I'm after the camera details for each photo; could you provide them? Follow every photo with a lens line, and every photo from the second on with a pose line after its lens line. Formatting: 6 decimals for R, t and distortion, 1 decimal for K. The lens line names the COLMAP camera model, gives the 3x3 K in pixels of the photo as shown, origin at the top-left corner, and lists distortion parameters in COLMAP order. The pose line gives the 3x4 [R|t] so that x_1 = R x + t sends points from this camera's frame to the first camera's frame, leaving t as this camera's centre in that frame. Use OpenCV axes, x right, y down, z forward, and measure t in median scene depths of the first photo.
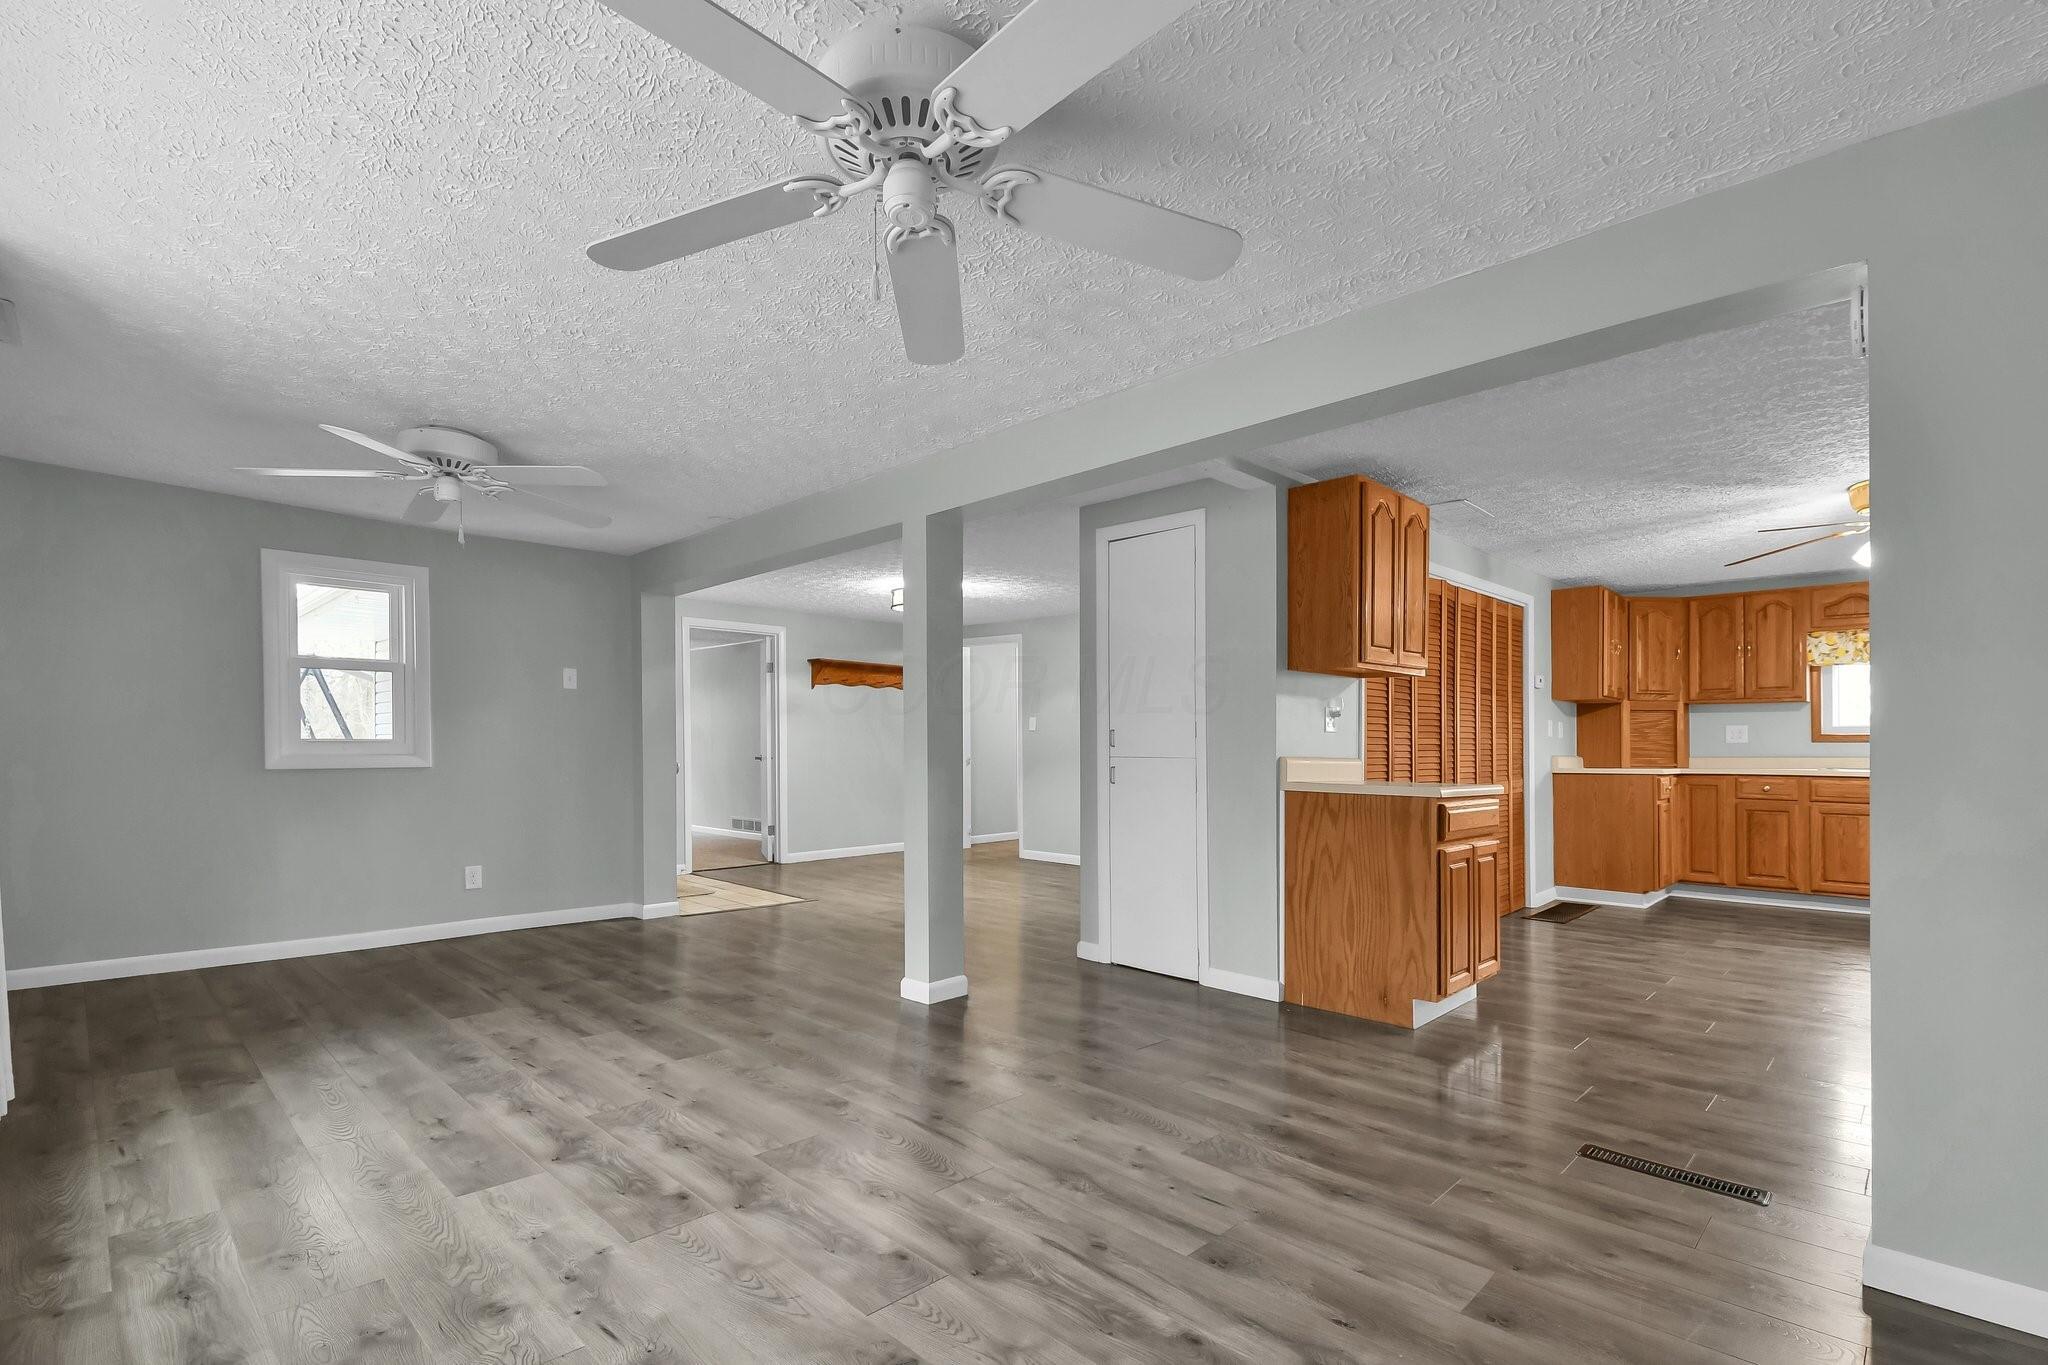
lens RADIAL K [[913.1, 0, 1041.1], [0, 913.1, 731.5], [0, 0, 1]] dist [0.006934, -0.016583]
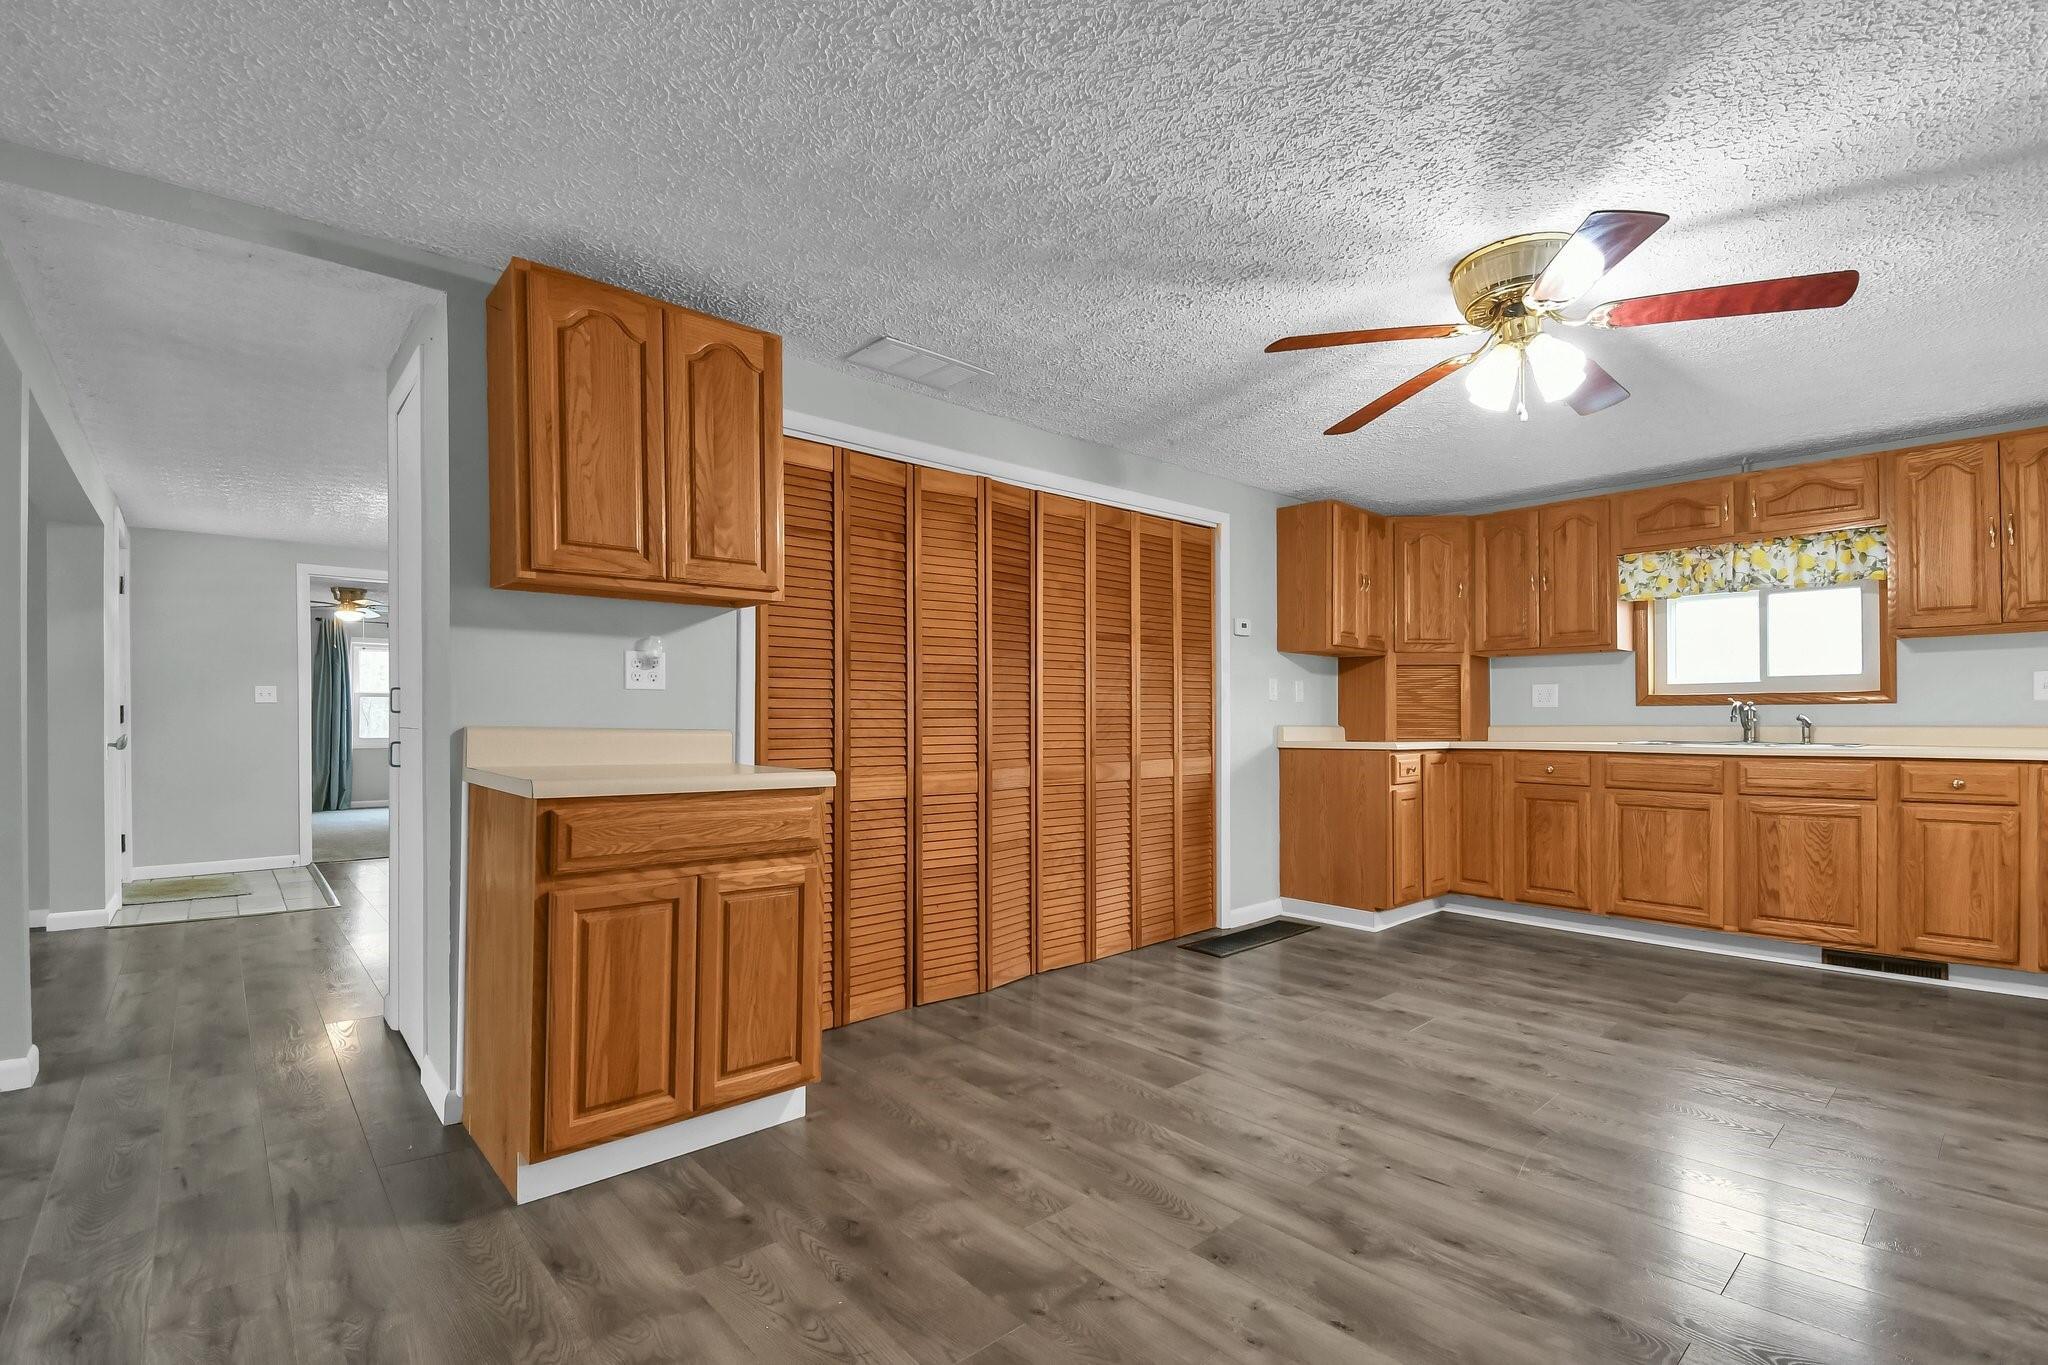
lens RADIAL K [[913.1, 0, 1030.4], [0, 913.1, 702.9], [0, 0, 1]] dist [0.006934, -0.016583]
pose [[0.998294, -0.005285, -0.058150, 0.414591], [0.005255, 0.999986, -0.000676, 0.007699], [0.058153, 0.000370, 0.998308, 0.240508]]
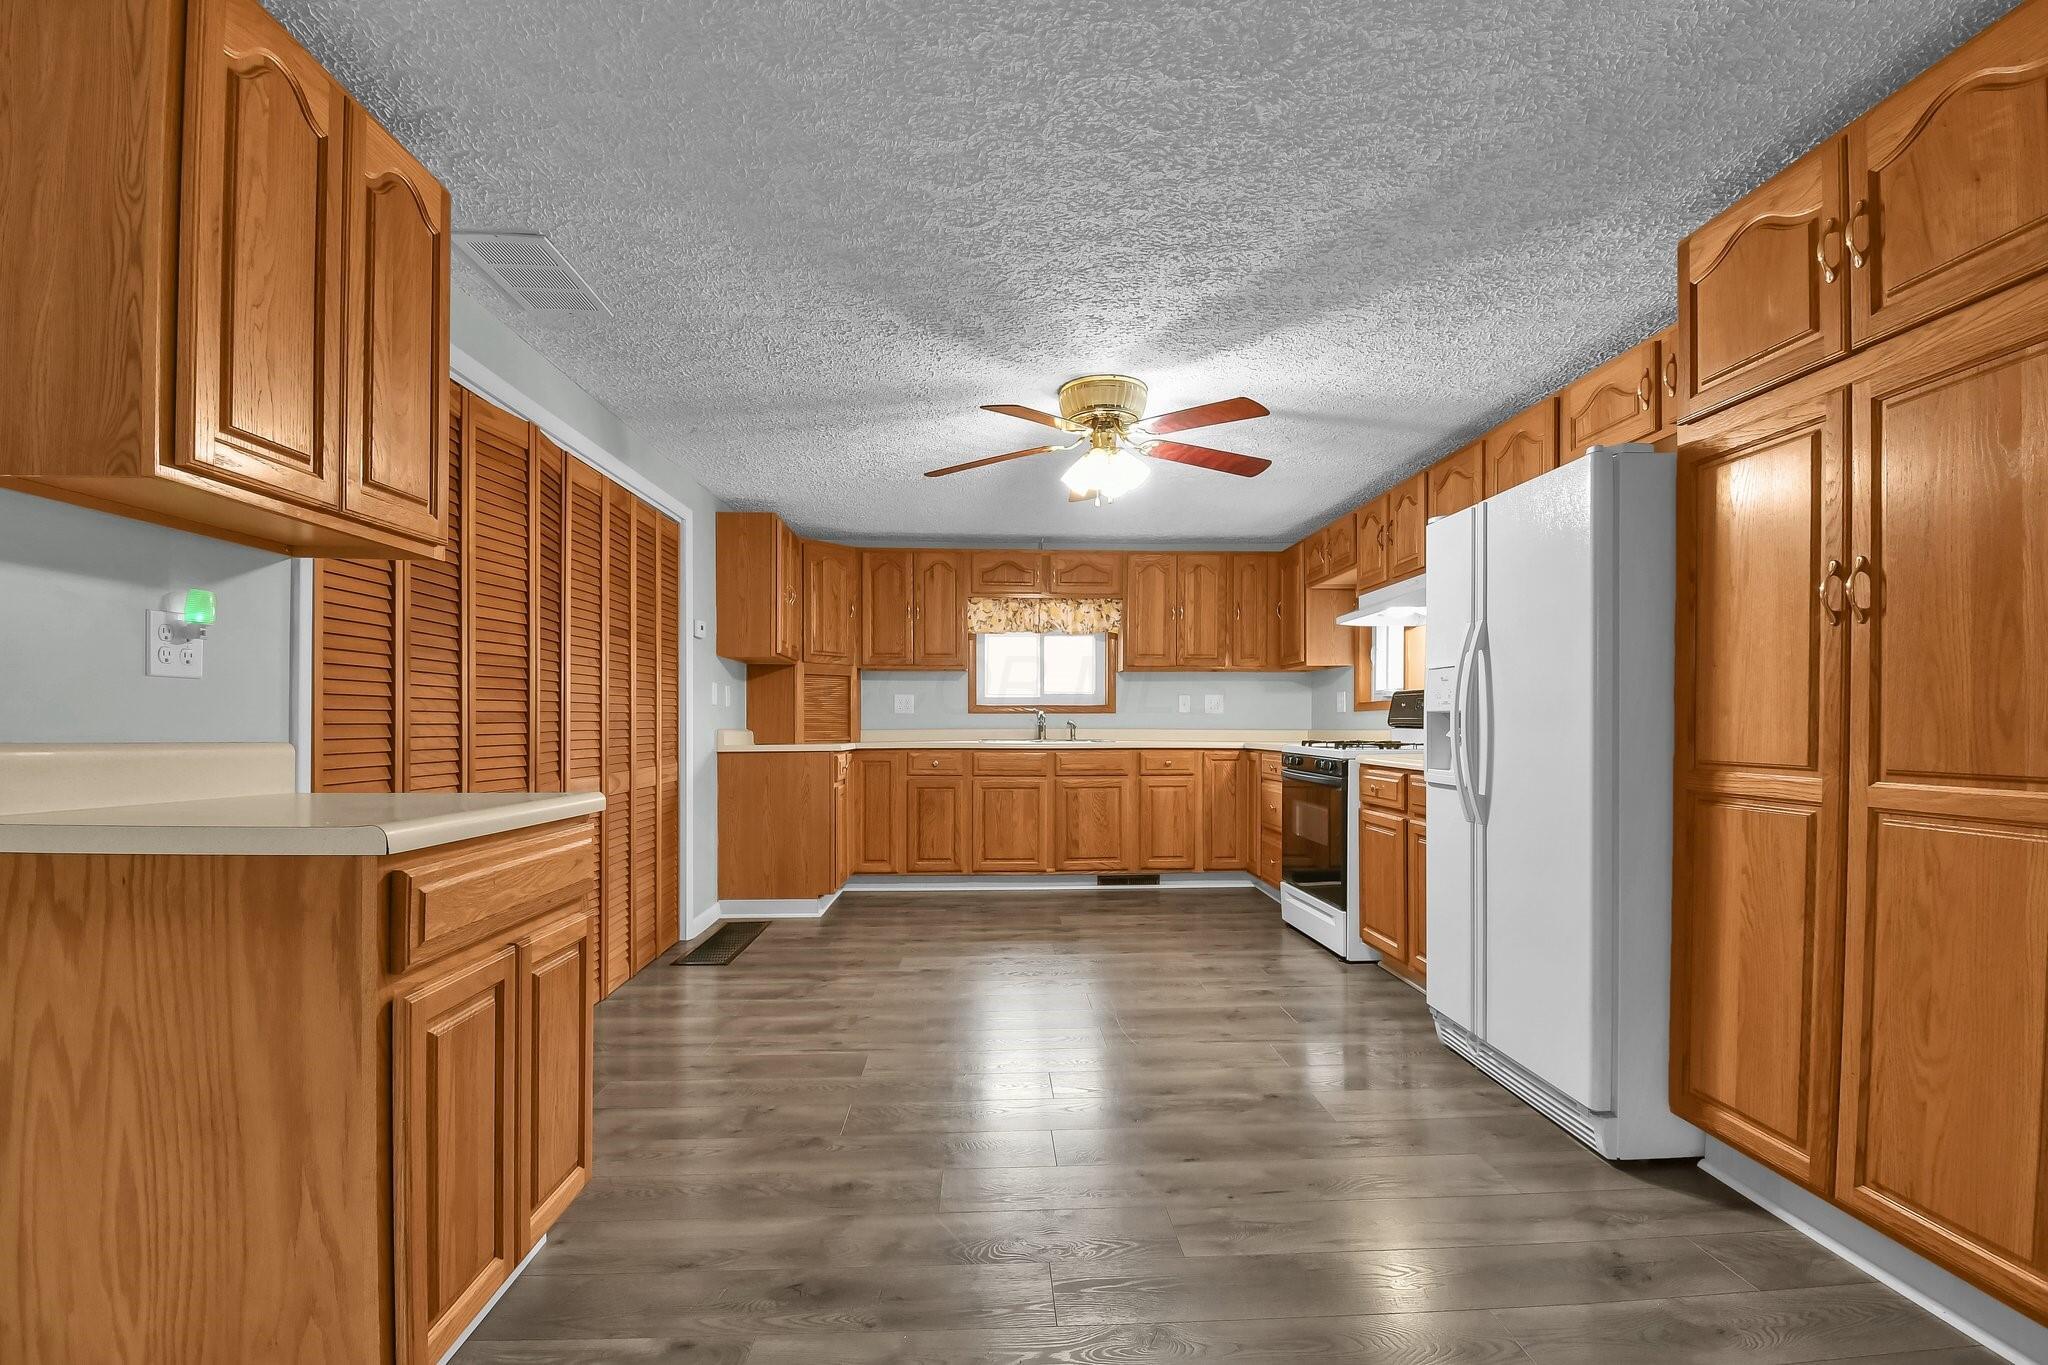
lens RADIAL K [[913.1, 0, 1027.0], [0, 913.1, 722.4], [0, 0, 1]] dist [0.006934, -0.016583]
pose [[0.677986, -0.004331, 0.735062, 0.183647], [-0.009960, 0.999837, 0.015077, 0.006673], [-0.735008, -0.017543, 0.677832, 0.307553]]
